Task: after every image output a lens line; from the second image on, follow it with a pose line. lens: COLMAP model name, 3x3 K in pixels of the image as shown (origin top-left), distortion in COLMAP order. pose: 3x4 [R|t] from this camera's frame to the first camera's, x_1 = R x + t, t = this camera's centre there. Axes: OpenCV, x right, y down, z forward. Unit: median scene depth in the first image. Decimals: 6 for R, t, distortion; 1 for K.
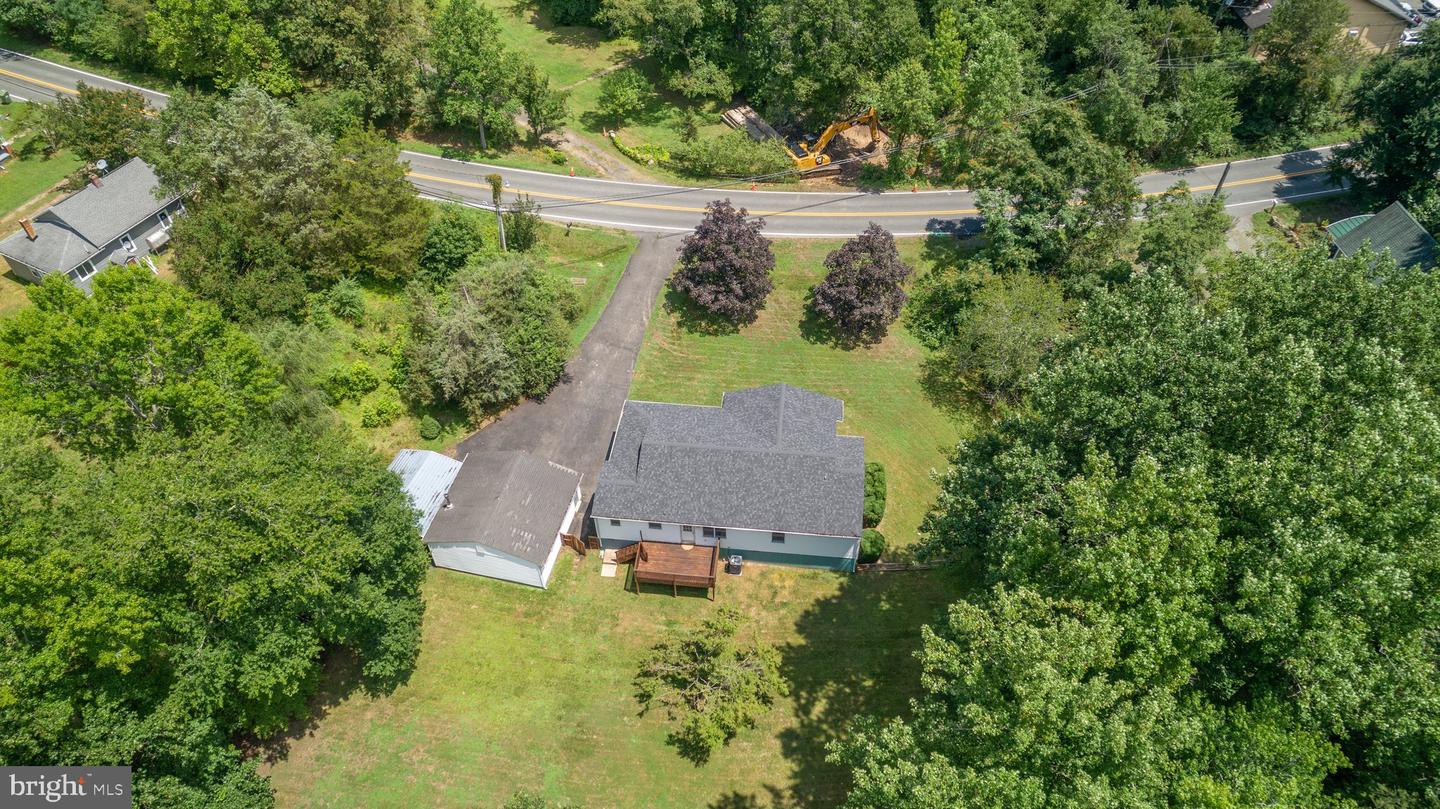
lens RADIAL K [[971.0, 0, 719.2], [0, 971.0, 409.6], [0, 0, 1]] dist [-0.016558, 0.015624]
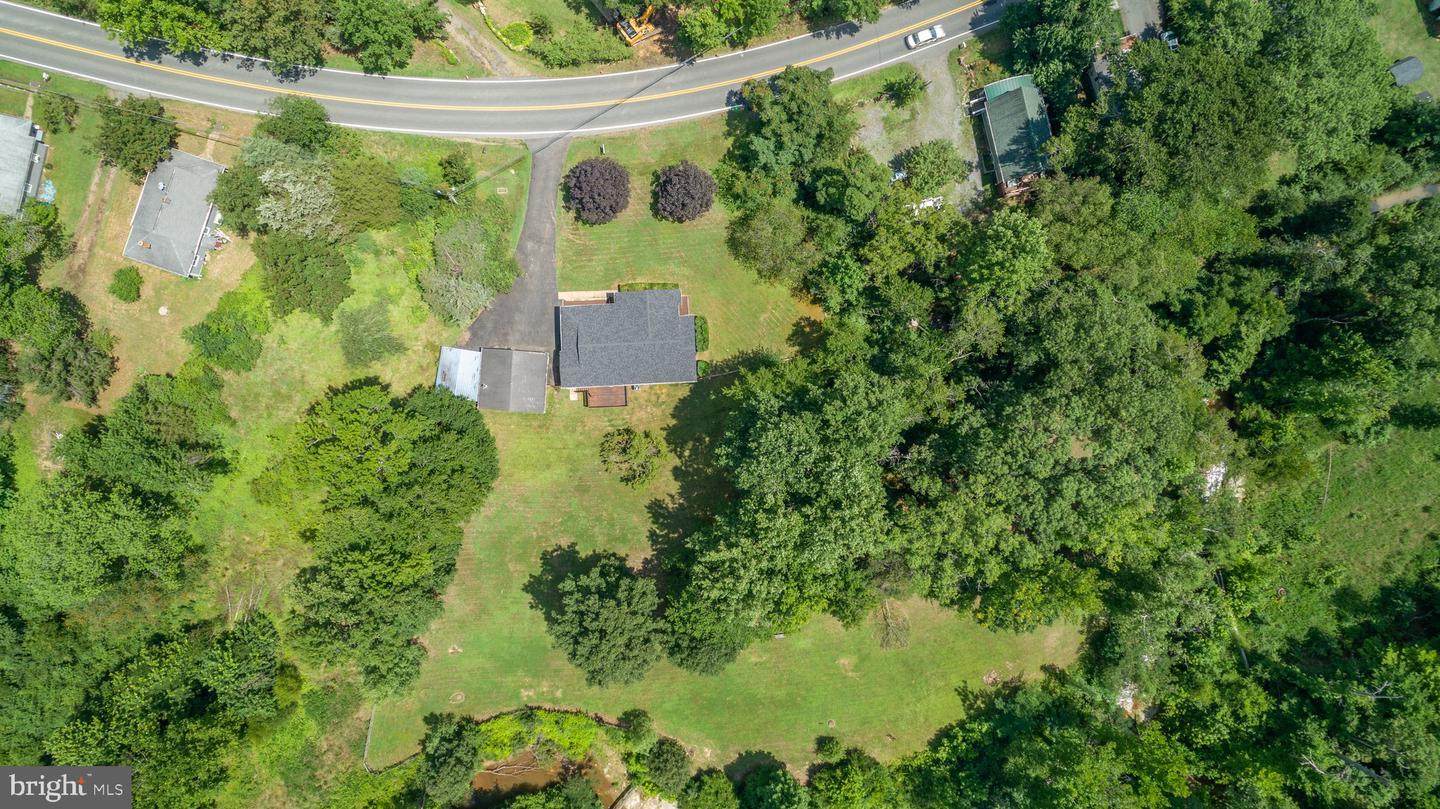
lens RADIAL K [[971.0, 0, 717.4], [0, 971.0, 403.2], [0, 0, 1]] dist [-0.016558, 0.015624]
pose [[0.986617, -0.159325, 0.034670, 0.089128], [0.091129, 0.715123, 0.693033, -0.996348], [-0.135211, -0.680599, 0.720071, -0.402338]]
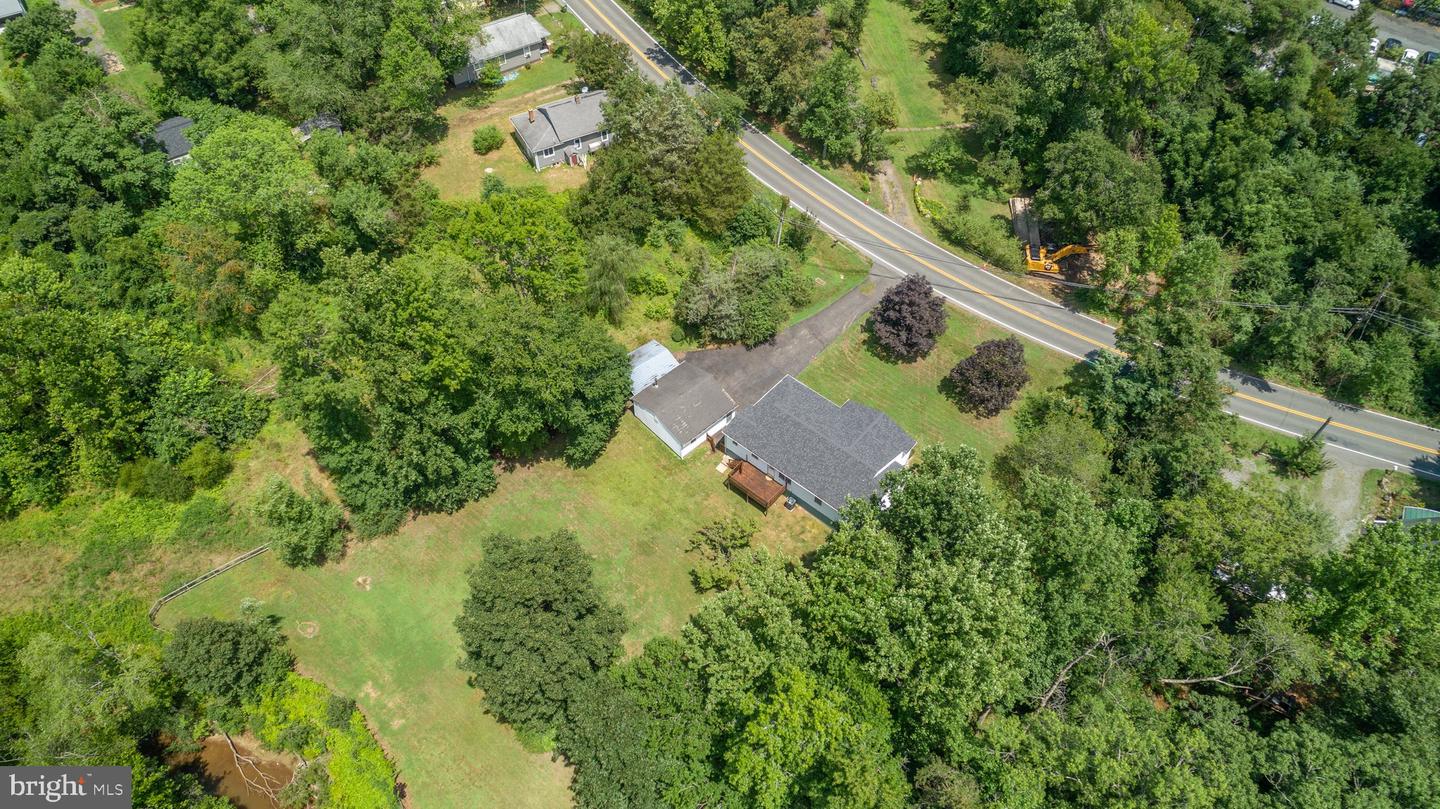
lens RADIAL K [[971.0, 0, 713.9], [0, 971.0, 410.4], [0, 0, 1]] dist [-0.016558, 0.015624]
pose [[0.826585, 0.452796, -0.334263, 0.304442], [-0.420277, 0.891613, 0.168502, -0.149757], [0.374331, 0.001202, 0.927294, -0.390181]]
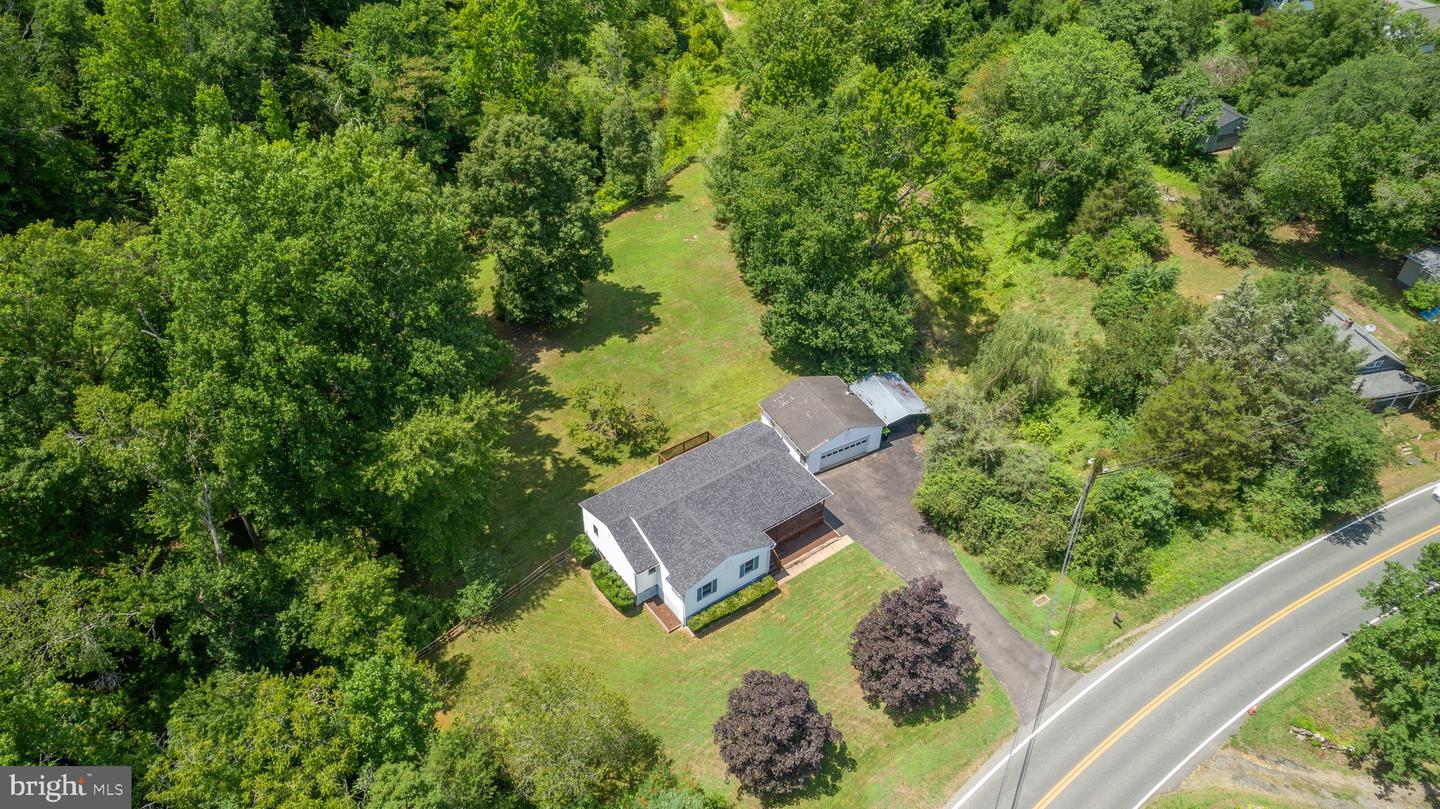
lens RADIAL K [[971.0, 0, 715.0], [0, 971.0, 401.0], [0, 0, 1]] dist [-0.016558, 0.015624]
pose [[-0.745379, 0.434407, -0.505668, 0.468241], [-0.486933, 0.163290, 0.858040, -0.827024], [0.455309, 0.885792, 0.089814, 0.683170]]
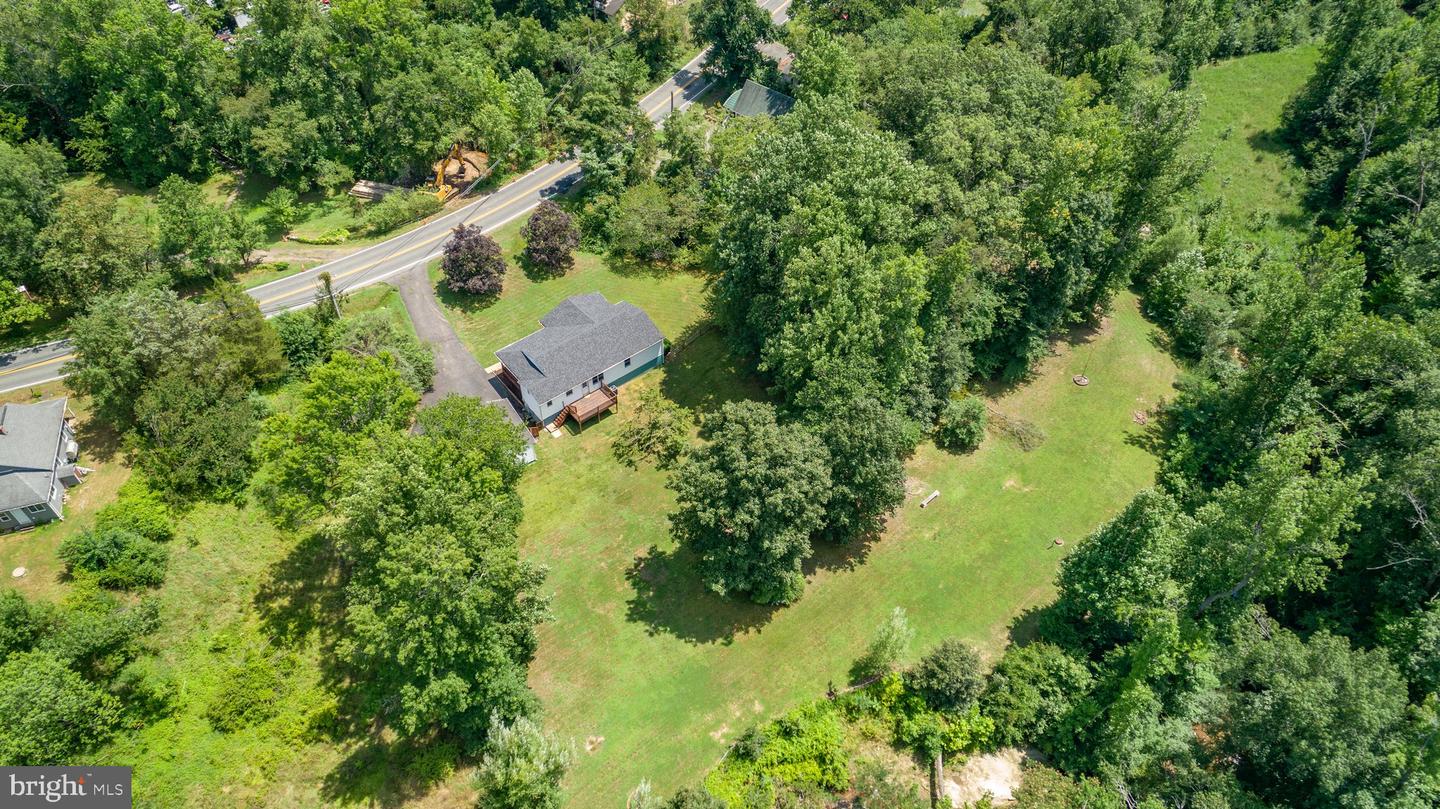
lens RADIAL K [[971.0, 0, 723.6], [0, 971.0, 405.5], [0, 0, 1]] dist [-0.016558, 0.015624]
pose [[0.695895, -0.510381, 0.505214, -0.630246], [0.509889, 0.846548, 0.152872, 0.011819], [-0.505711, 0.151221, 0.849346, -0.502007]]
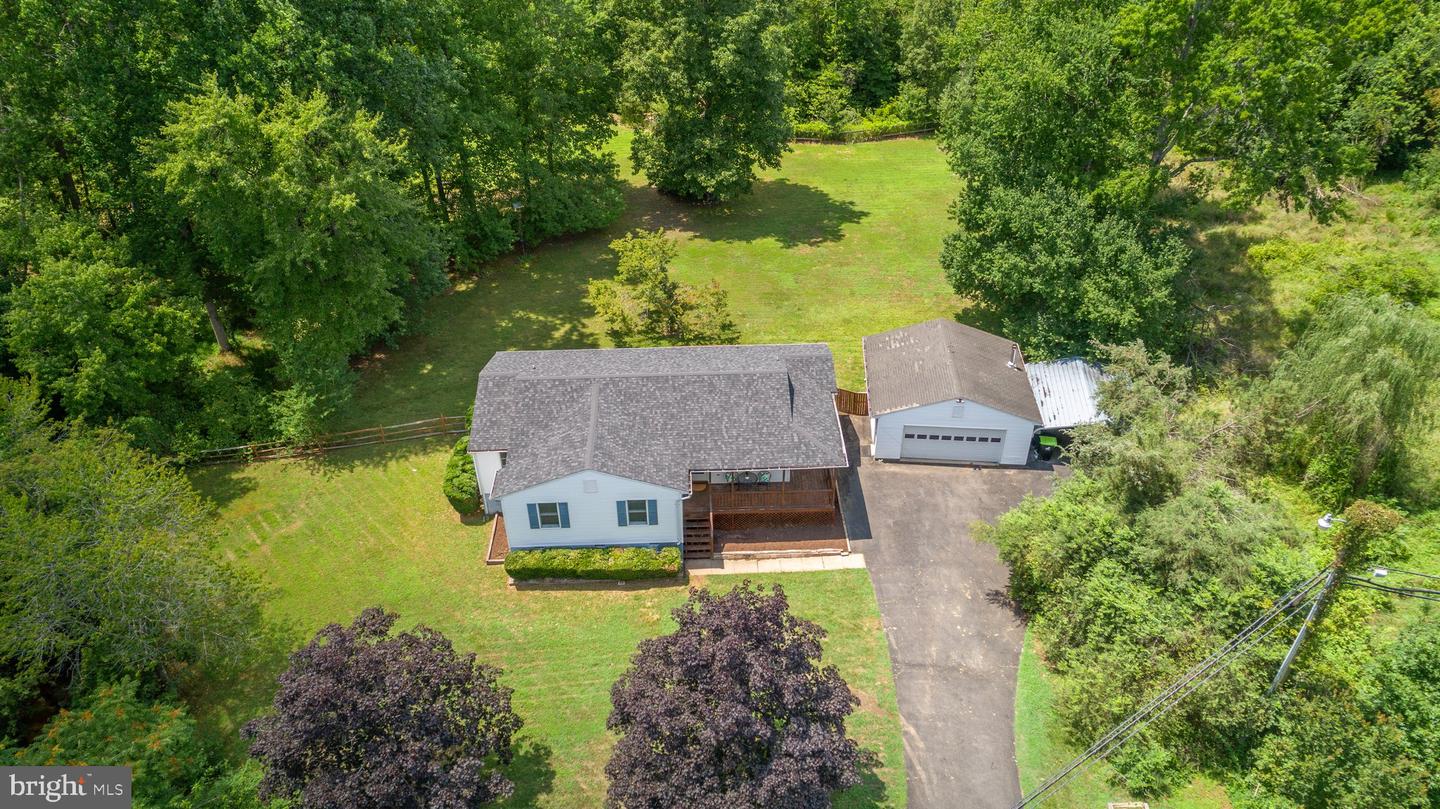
lens RADIAL K [[971.0, 0, 718.2], [0, 971.0, 402.0], [0, 0, 1]] dist [-0.016558, 0.015624]
pose [[-0.988782, 0.102834, -0.108334, 0.042873], [-0.091580, 0.155594, 0.983567, -0.560770], [0.118000, 0.982454, -0.144431, 0.949557]]
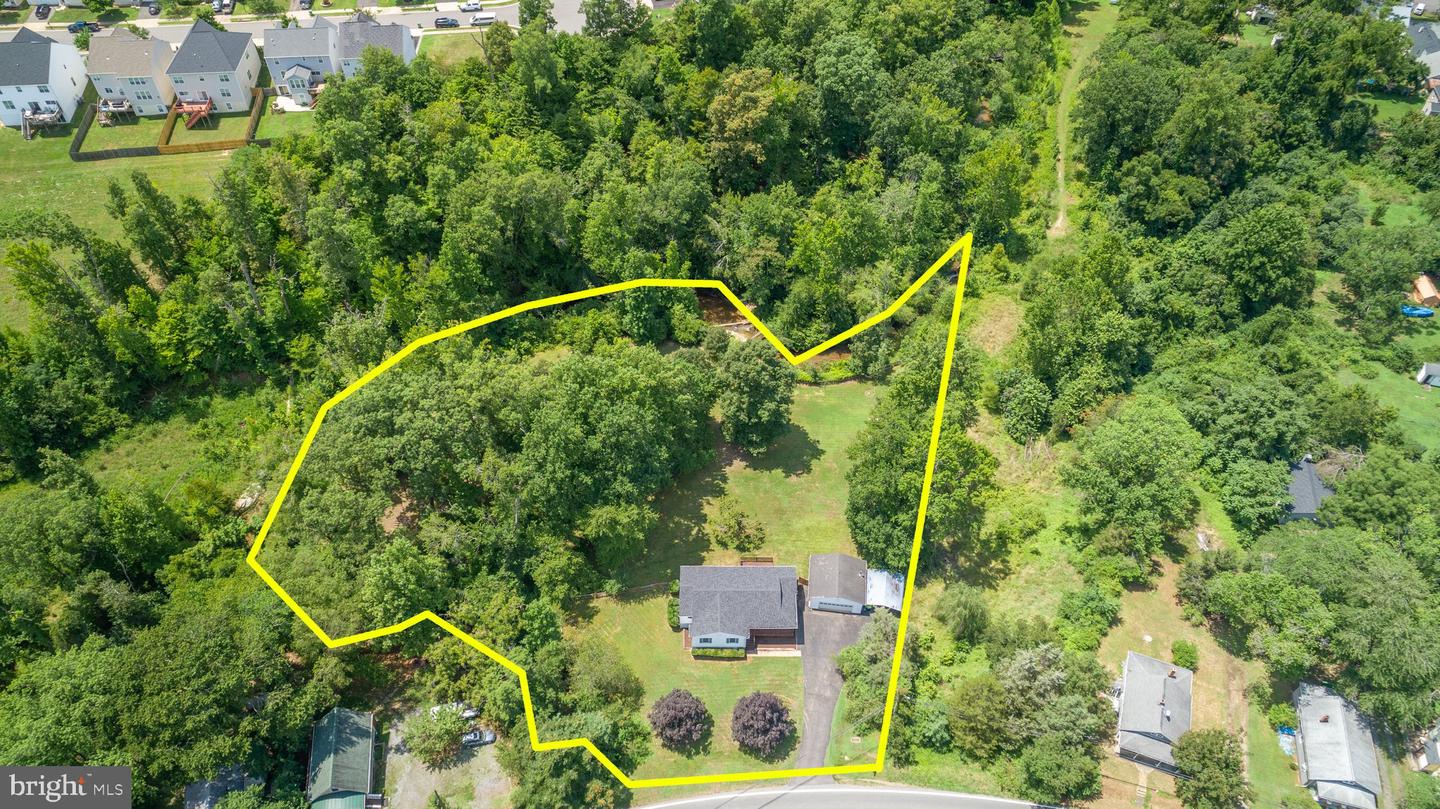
lens RADIAL K [[971.0, 0, 715.0], [0, 971.0, 401.4], [0, 0, 1]] dist [-0.016558, 0.015624]
pose [[-0.993422, 0.084743, -0.077019, 0.169898], [-0.082512, -0.063348, 0.994575, -1.786155], [0.079404, 0.994387, 0.069923, 0.349335]]
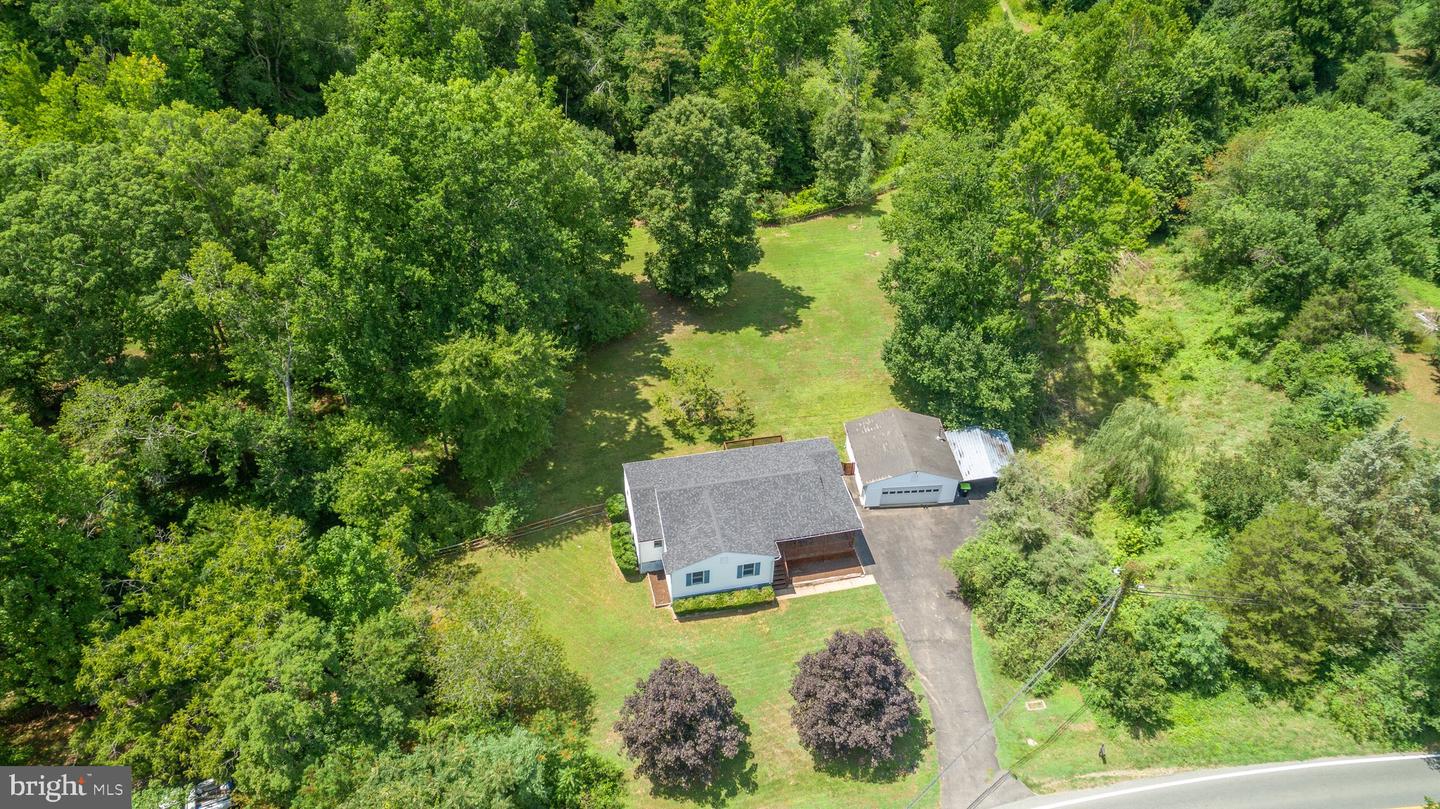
lens RADIAL K [[971.0, 0, 716.1], [0, 971.0, 400.9], [0, 0, 1]] dist [-0.016558, 0.015624]
pose [[-0.948378, 0.201672, -0.244759, 0.262203], [-0.233768, 0.077003, 0.969238, -0.922312], [0.214315, 0.976422, -0.025883, 0.783646]]
